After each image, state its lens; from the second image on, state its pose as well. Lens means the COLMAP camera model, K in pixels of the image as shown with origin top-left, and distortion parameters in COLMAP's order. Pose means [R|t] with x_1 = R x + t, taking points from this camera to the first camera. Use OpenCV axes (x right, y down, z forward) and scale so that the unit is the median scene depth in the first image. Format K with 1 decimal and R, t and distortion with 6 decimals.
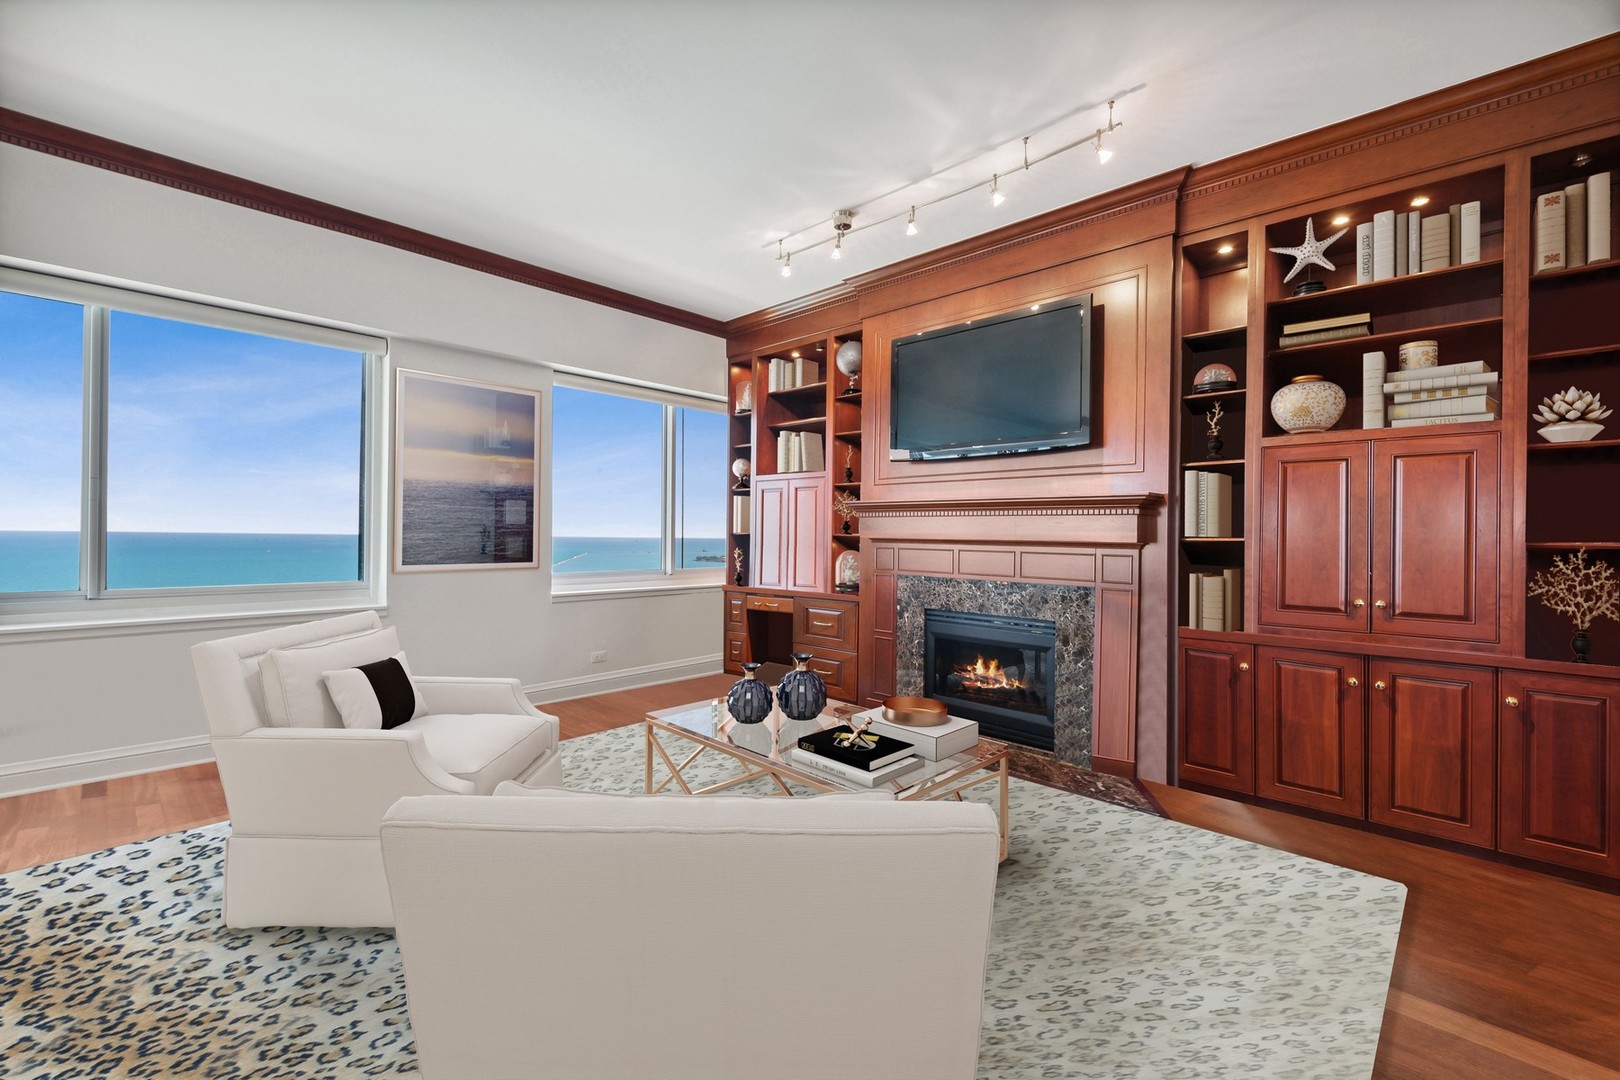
lens RADIAL K [[690.2, 0, 769.9], [0, 690.2, 532.5], [0, 0, 1]] dist [-0.001090, -0.000352]
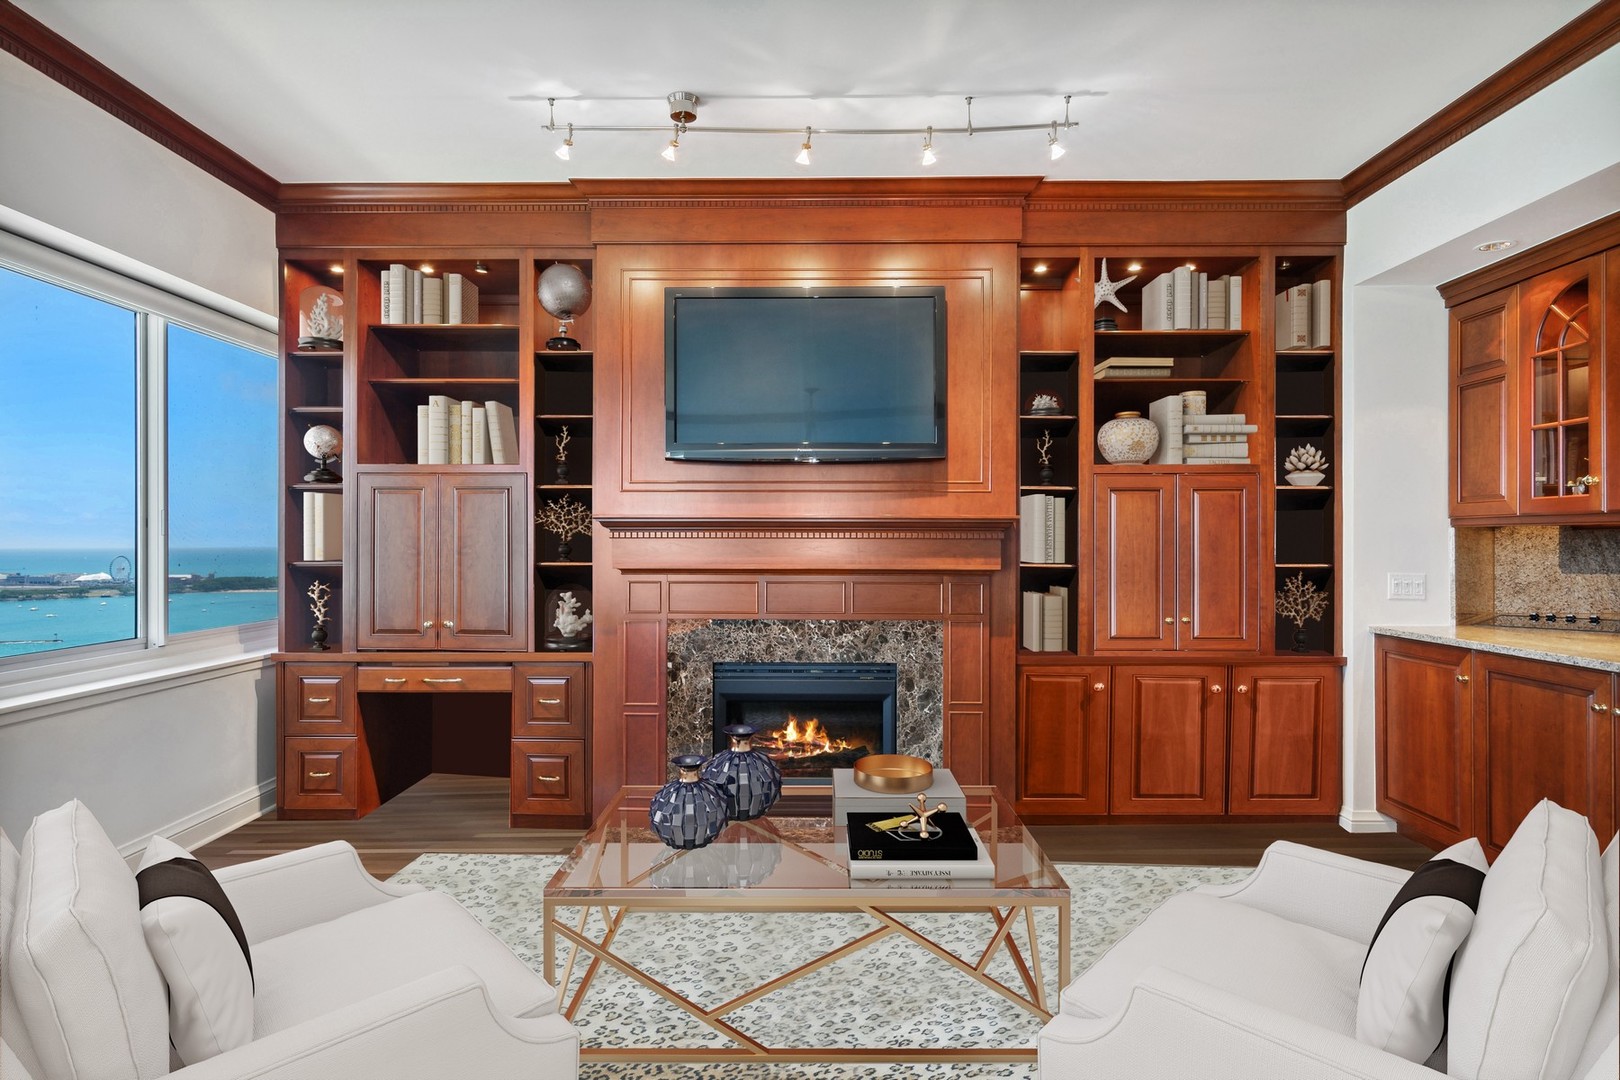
lens RADIAL K [[949.6, 0, 812.6], [0, 949.6, 549.1], [0, 0, 1]] dist [0.018006, 0.000682]
pose [[0.707962, -0.002534, 0.706246, -0.542729], [0.007186, 0.999968, -0.003616, -0.008781], [-0.706214, 0.007636, 0.707958, 0.274622]]
